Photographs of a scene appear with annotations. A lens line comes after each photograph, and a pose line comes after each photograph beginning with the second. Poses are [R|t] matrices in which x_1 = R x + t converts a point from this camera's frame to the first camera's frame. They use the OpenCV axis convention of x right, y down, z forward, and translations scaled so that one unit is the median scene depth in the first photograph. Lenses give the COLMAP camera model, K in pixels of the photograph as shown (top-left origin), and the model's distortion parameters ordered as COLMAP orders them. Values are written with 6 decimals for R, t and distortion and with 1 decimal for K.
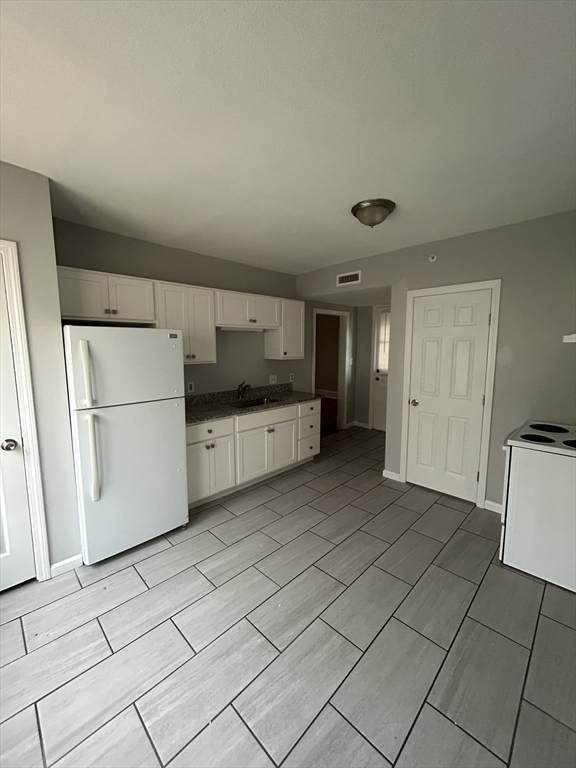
lens RADIAL K [[308.6, 0, 288.0], [0, 308.6, 384.0], [0, 0, 1]] dist [-0.000248, -0.000008]
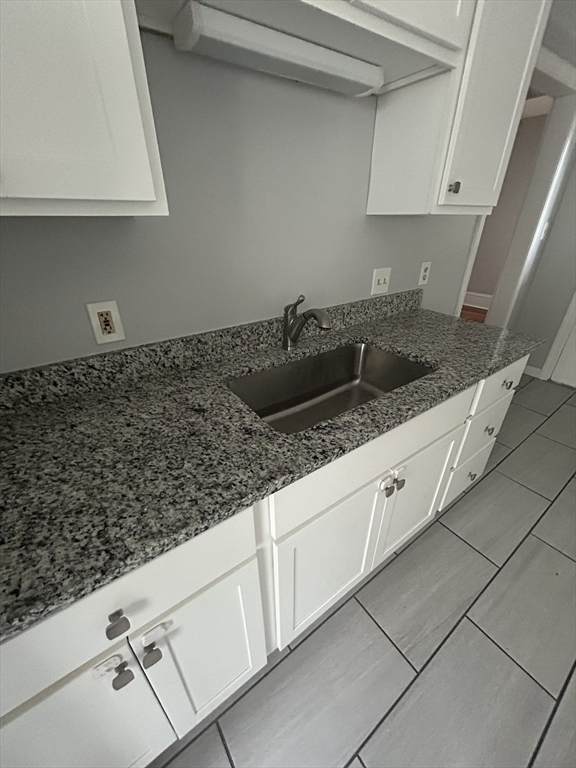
lens RADIAL K [[308.6, 0, 288.0], [0, 308.6, 384.0], [0, 0, 1]] dist [-0.000248, -0.000008]
pose [[0.985888, 0.069206, -0.152434, -0.103470], [-0.010803, 0.934954, 0.354603, -0.032837], [0.167060, -0.347952, 0.922508, 0.681728]]
